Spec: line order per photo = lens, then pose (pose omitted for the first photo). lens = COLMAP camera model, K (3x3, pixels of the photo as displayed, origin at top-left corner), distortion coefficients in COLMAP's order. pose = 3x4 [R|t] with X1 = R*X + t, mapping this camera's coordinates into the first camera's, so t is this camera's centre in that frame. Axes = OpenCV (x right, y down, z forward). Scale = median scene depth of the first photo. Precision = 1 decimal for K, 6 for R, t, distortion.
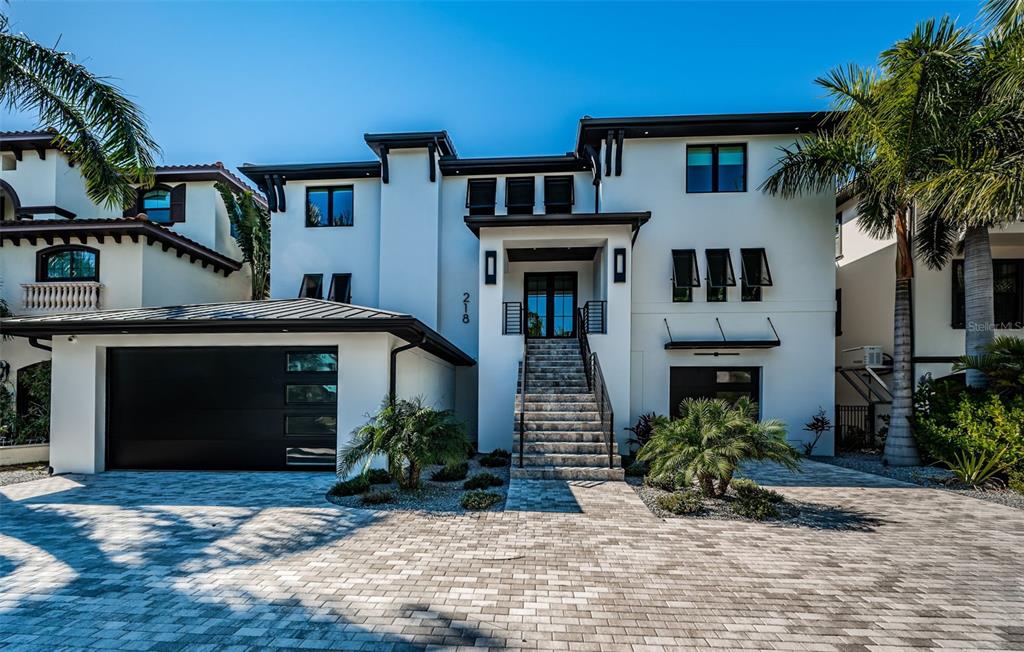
lens RADIAL K [[421.7, 0, 509.4], [0, 421.7, 391.5], [0, 0, 1]] dist [-0.000309, -0.000273]
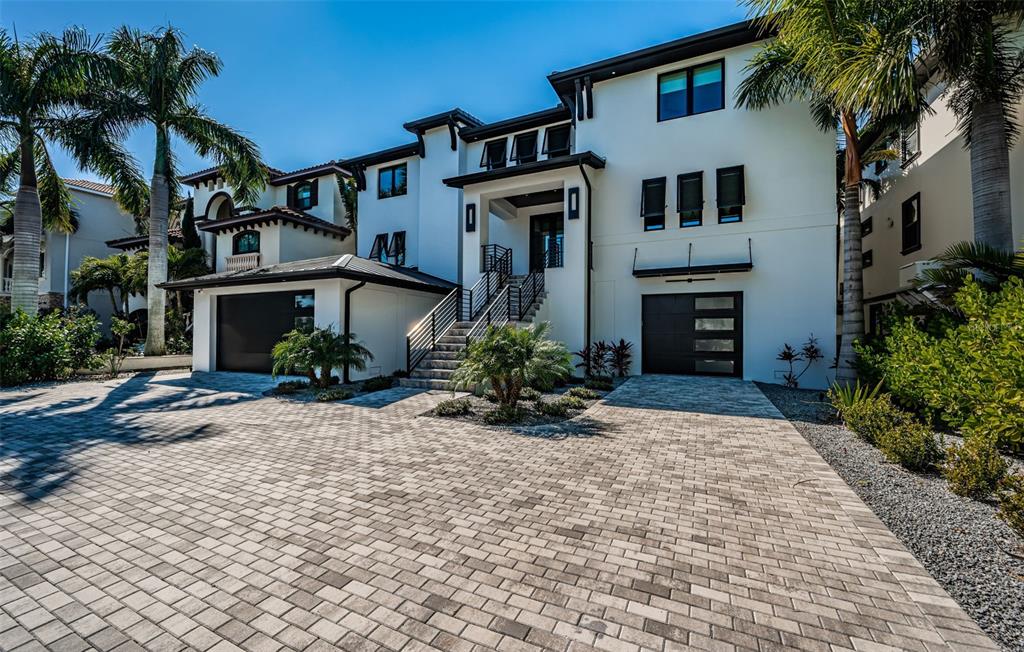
lens RADIAL K [[395.5, 0, 513.4], [0, 395.5, 319.1], [0, 0, 1]] dist [-0.001496, -0.000194]
pose [[0.930070, -0.012109, -0.367184, 0.438960], [0.007500, 0.999874, -0.013978, 0.011198], [0.367307, 0.010247, 0.930043, -0.001775]]
